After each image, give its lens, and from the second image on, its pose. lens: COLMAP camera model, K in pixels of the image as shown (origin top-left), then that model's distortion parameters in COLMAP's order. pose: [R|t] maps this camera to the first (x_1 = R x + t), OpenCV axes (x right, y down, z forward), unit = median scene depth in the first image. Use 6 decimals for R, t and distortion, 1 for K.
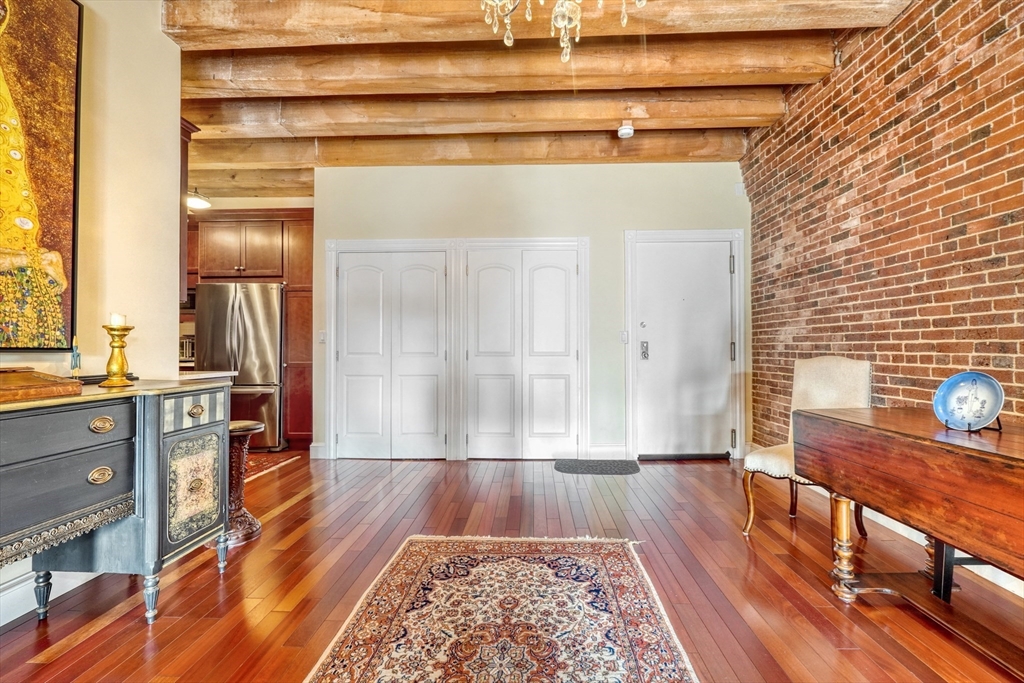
lens RADIAL K [[439.4, 0, 513.0], [0, 439.4, 339.6], [0, 0, 1]] dist [-0.000999, 0.000005]
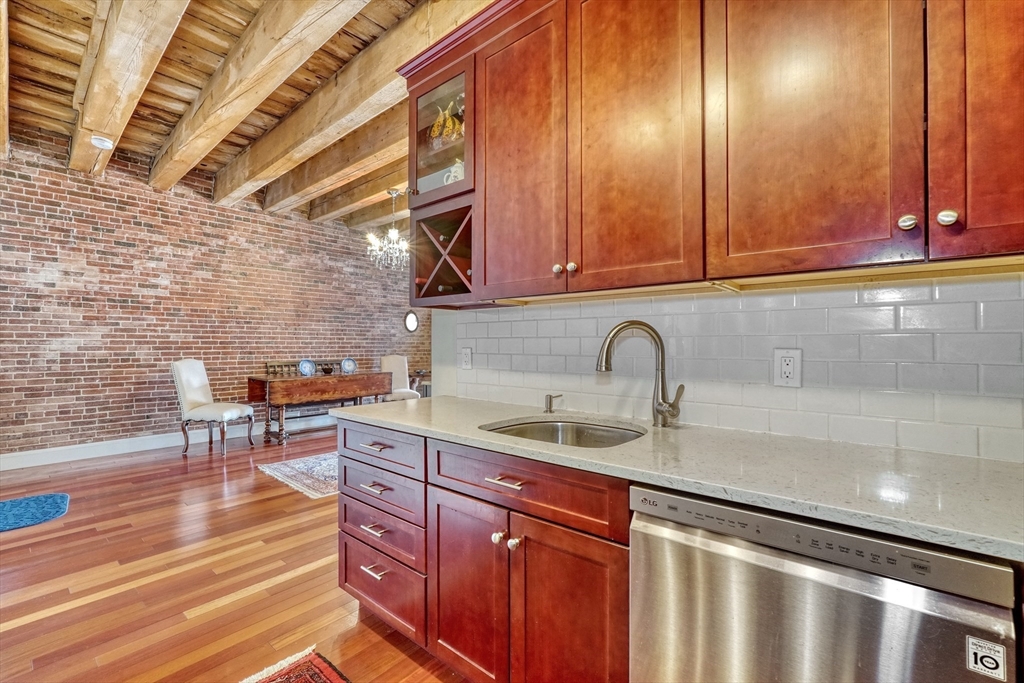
lens RADIAL K [[439.4, 0, 510.5], [0, 439.4, 342.4], [0, 0, 1]] dist [-0.000999, 0.000005]
pose [[-0.787155, 0.000896, 0.616755, -1.414485], [-0.011503, 0.999804, -0.016133, -0.016388], [-0.616648, -0.019794, -0.786990, 1.567095]]
